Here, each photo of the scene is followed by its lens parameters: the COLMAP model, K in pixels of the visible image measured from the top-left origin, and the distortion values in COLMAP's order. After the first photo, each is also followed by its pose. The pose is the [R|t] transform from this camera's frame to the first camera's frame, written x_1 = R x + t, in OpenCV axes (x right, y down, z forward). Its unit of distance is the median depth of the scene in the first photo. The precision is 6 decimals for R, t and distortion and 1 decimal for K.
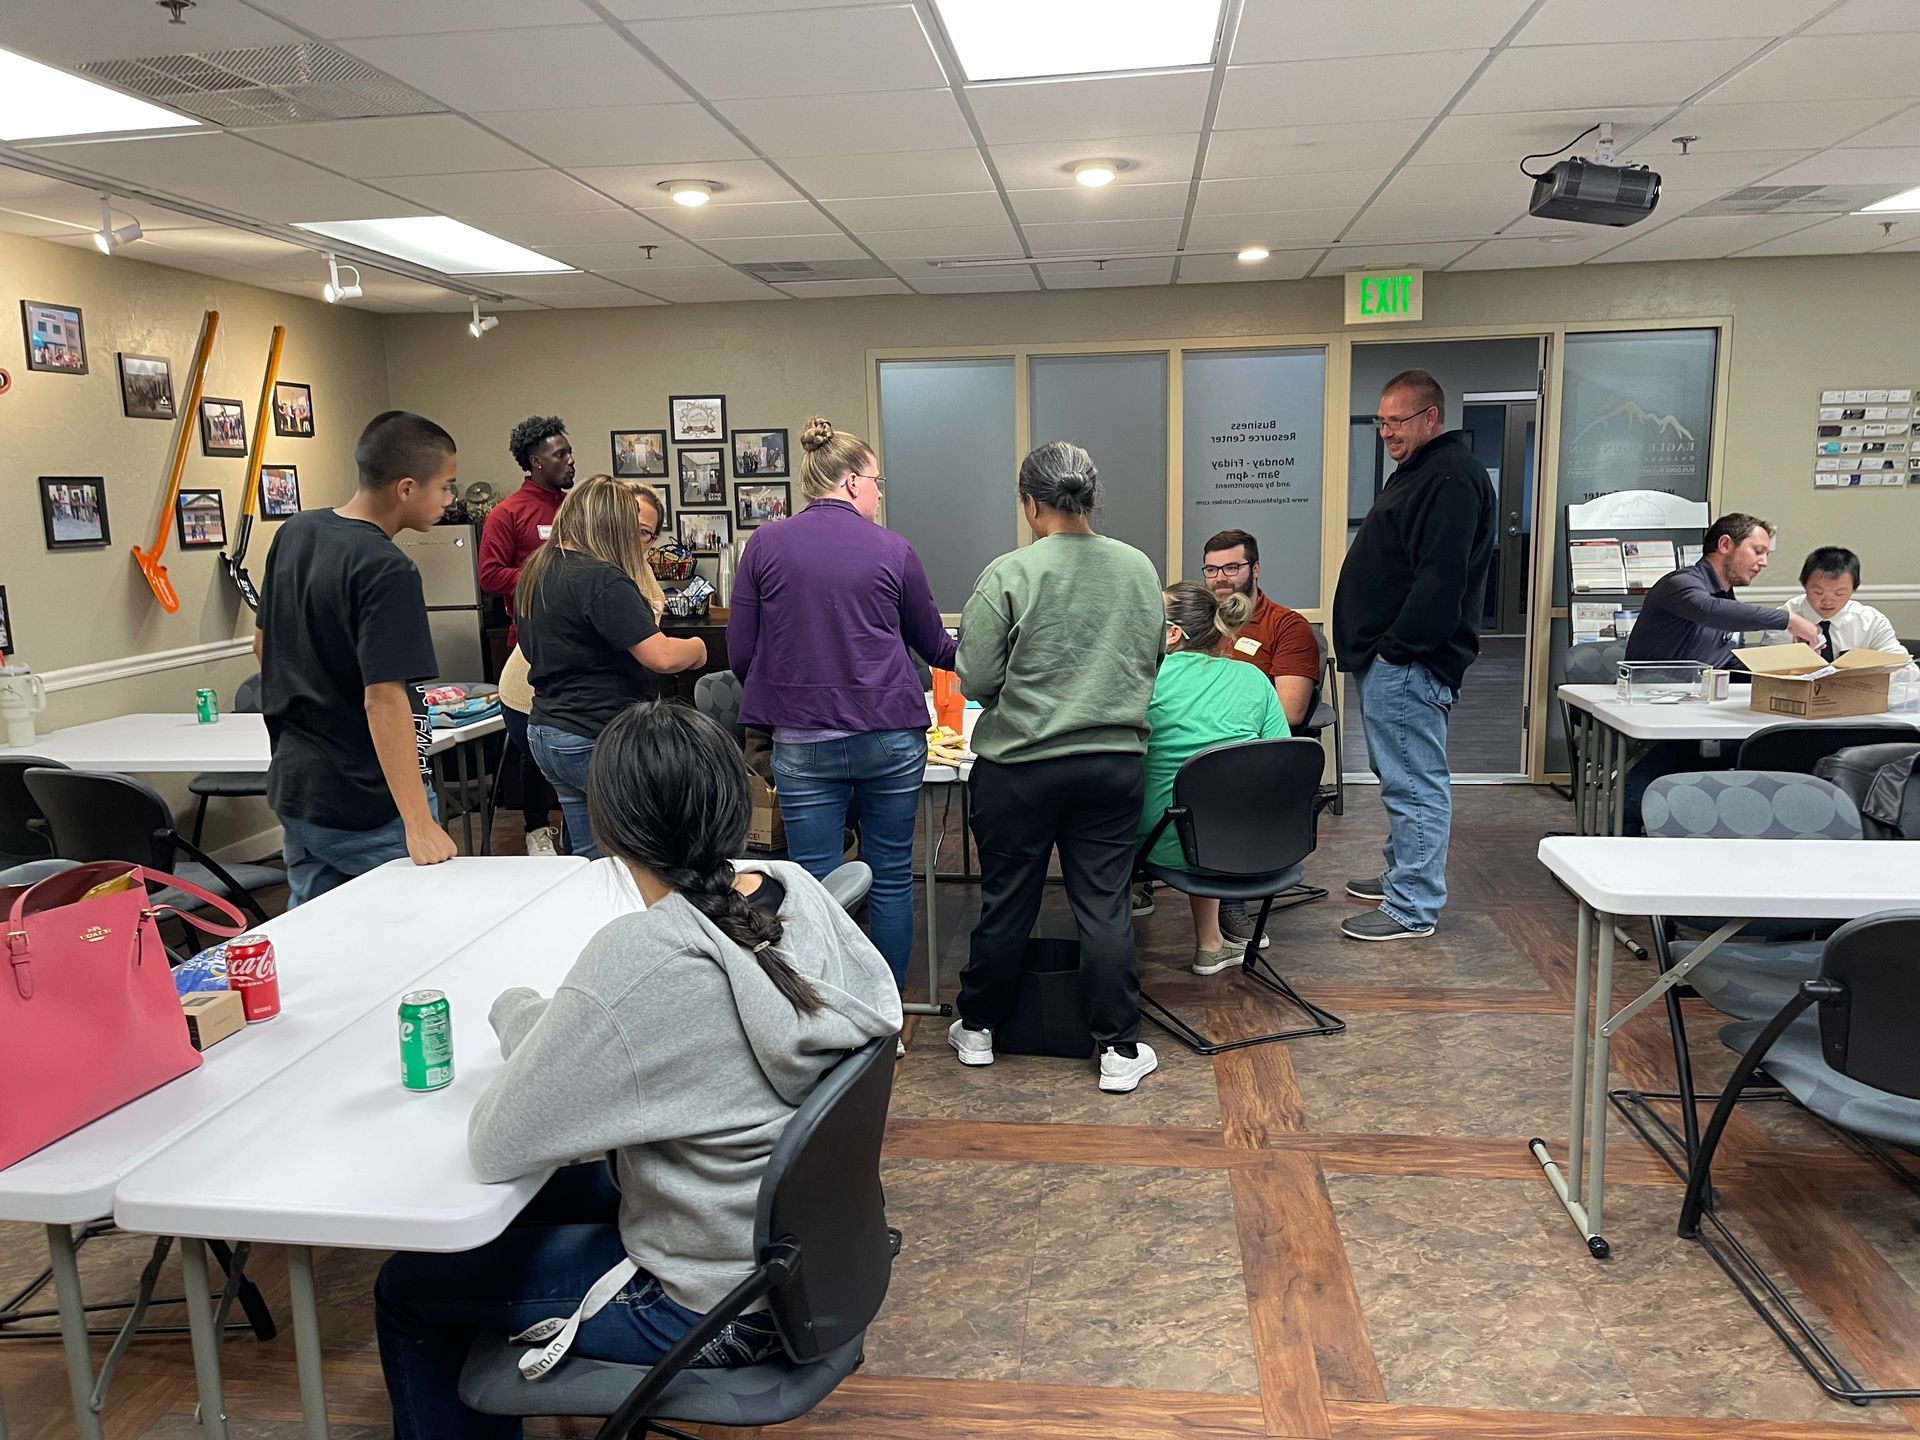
lens RADIAL K [[1426.5, 0, 960.0], [0, 1426.5, 720.0], [0, 0, 1]] dist [0.037505, -0.005492]
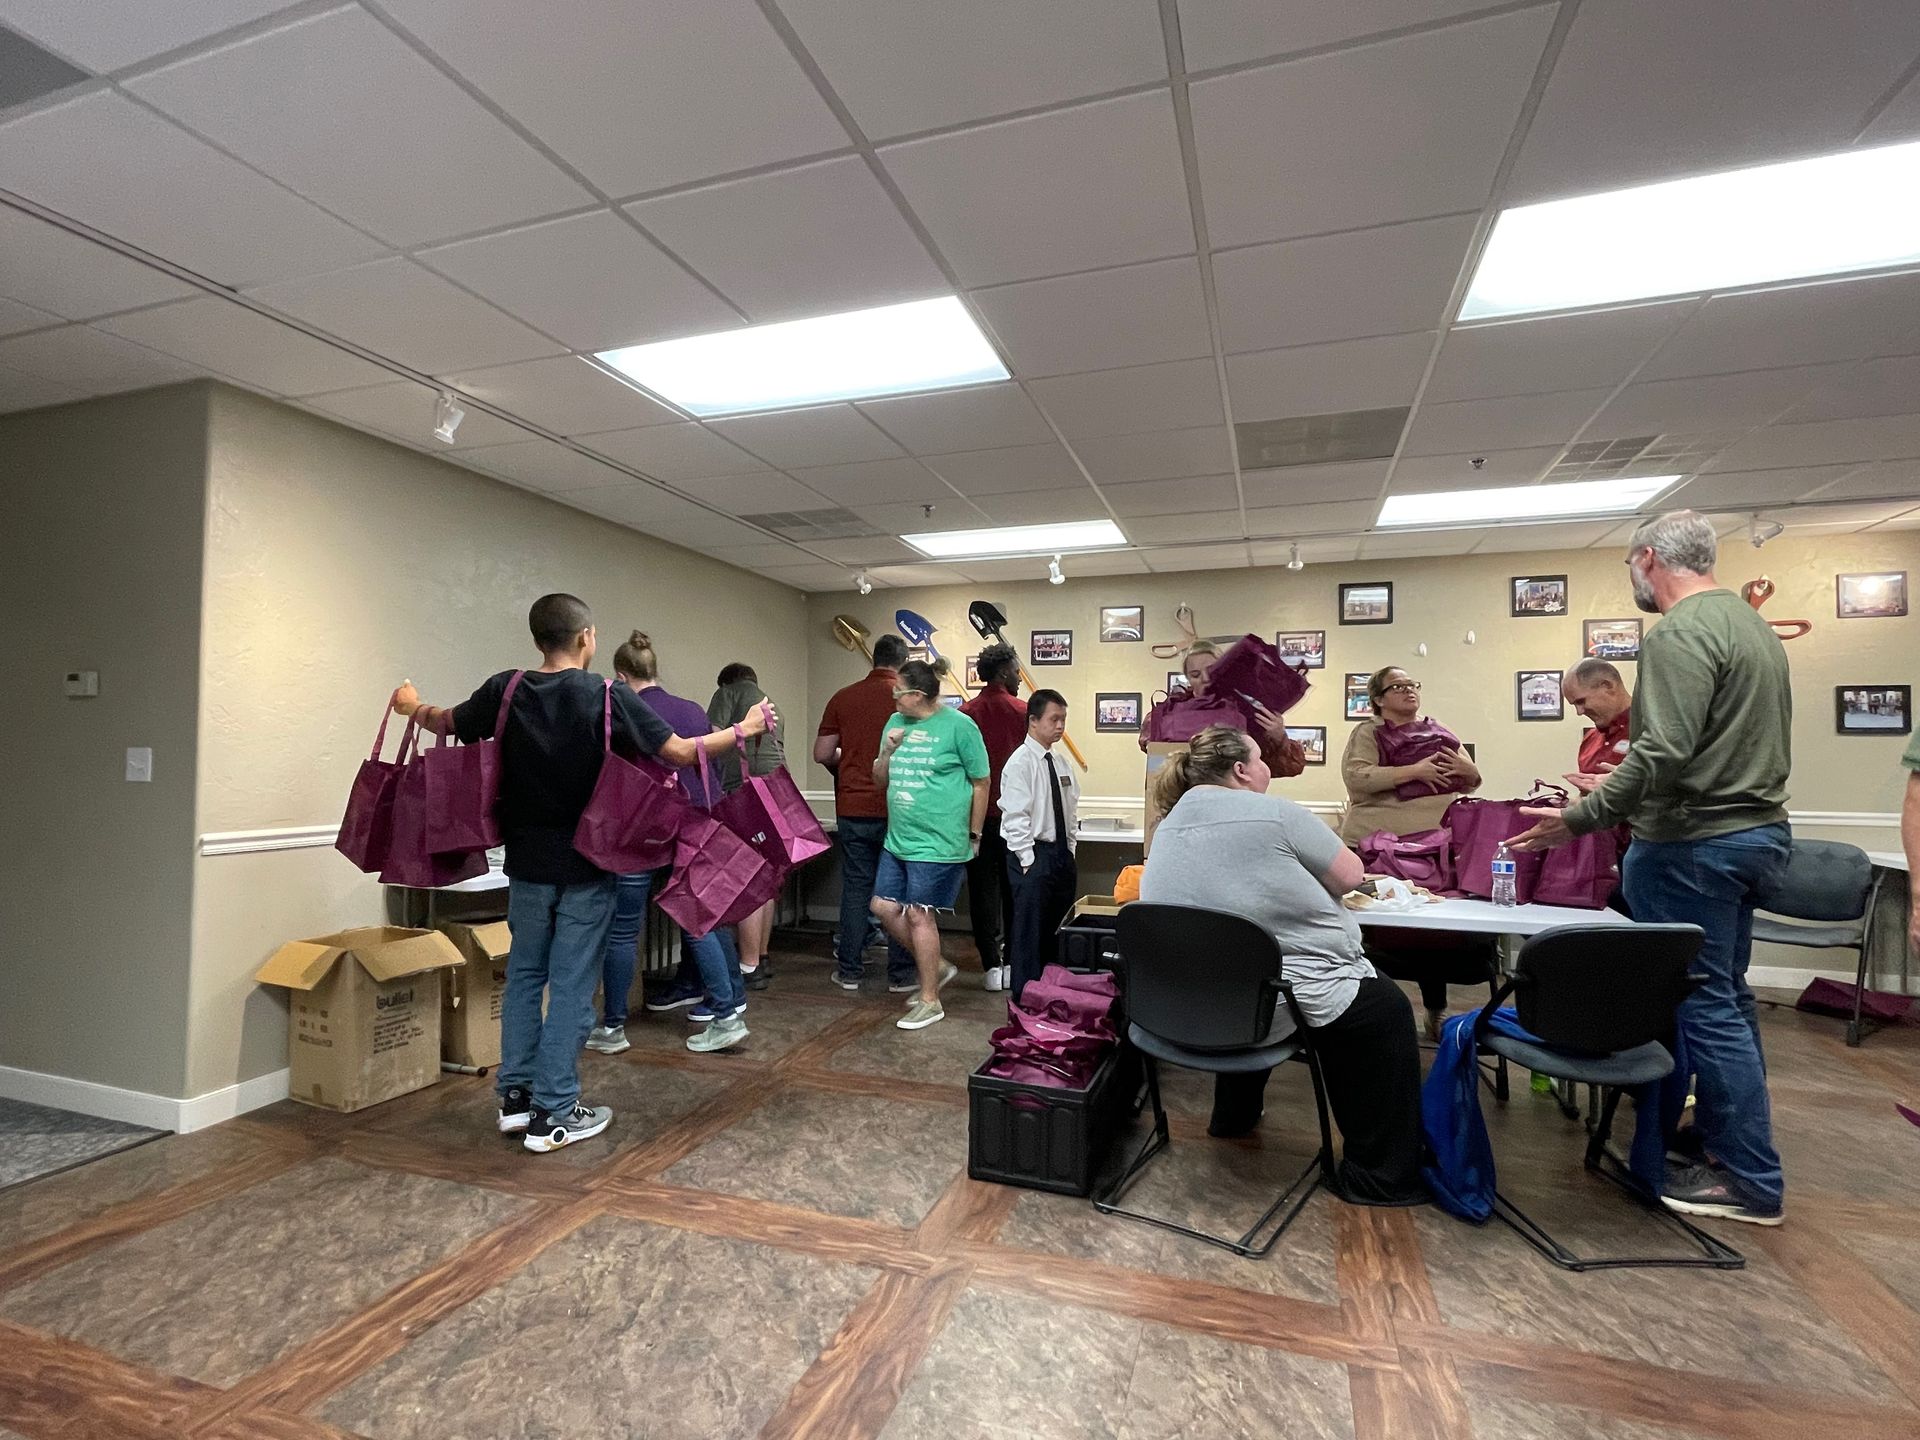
lens RADIAL K [[948.5, 0, 960.0], [0, 948.5, 720.0], [0, 0, 1]] dist [0.000772, 0.000082]
pose [[-0.202444, -0.011189, -0.979230, 0.461592], [-0.157160, 0.987345, 0.021210, -0.007252], [0.966601, 0.158189, -0.201641, 0.270038]]
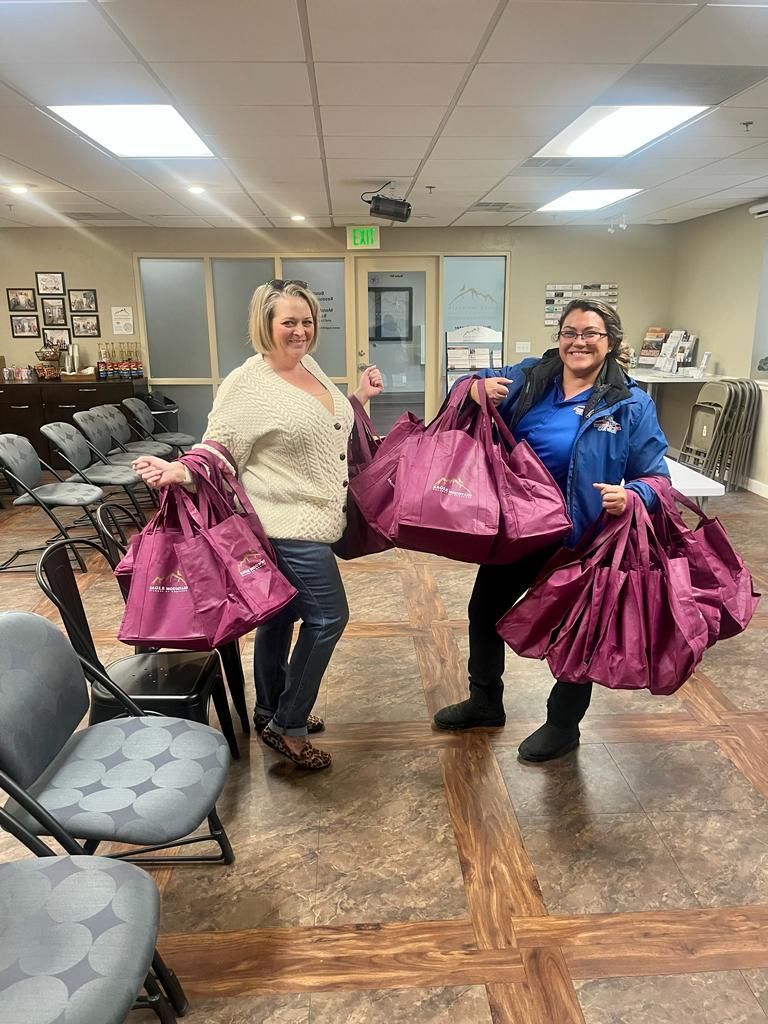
lens RADIAL K [[760.8, 0, 384.0], [0, 760.8, 512.0], [0, 0, 1]] dist [0.037505, -0.005492]
pose [[0.986577, -0.026954, 0.161054, 0.128404], [0.012684, 0.995952, 0.088986, 0.034933], [-0.162801, -0.085749, 0.982926, -0.257203]]
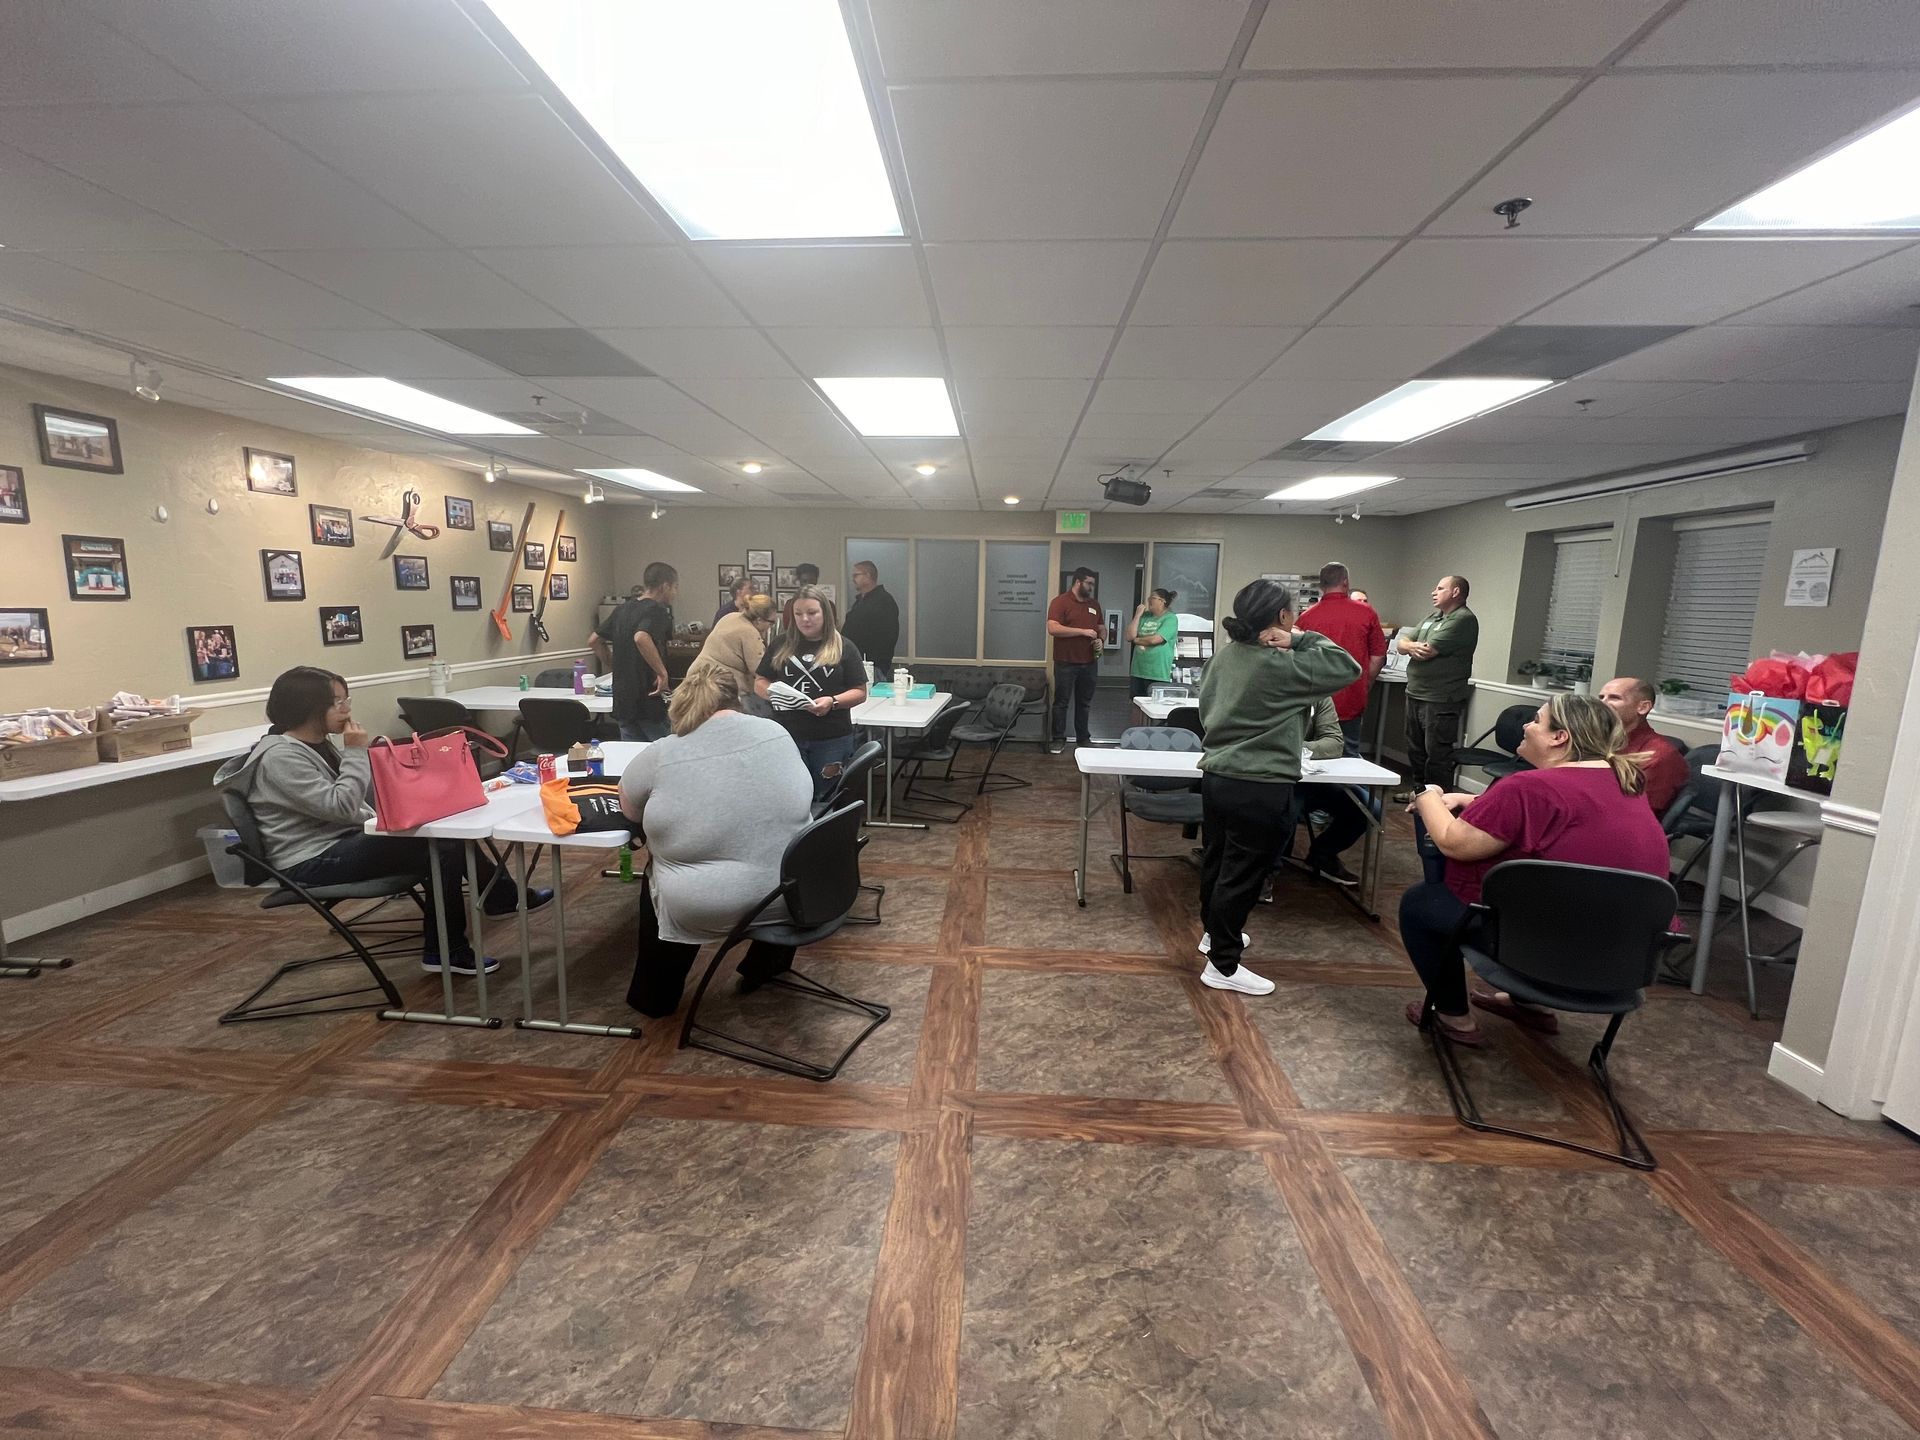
lens RADIAL K [[751.3, 0, 960.0], [0, 751.3, 720.0], [0, 0, 1]] dist [0.002496, -0.000113]
pose [[0.997264, 0.034429, 0.065408, 0.058391], [-0.034520, 0.999404, 0.000270, 0.019849], [-0.065360, -0.002528, 0.997859, -0.164729]]
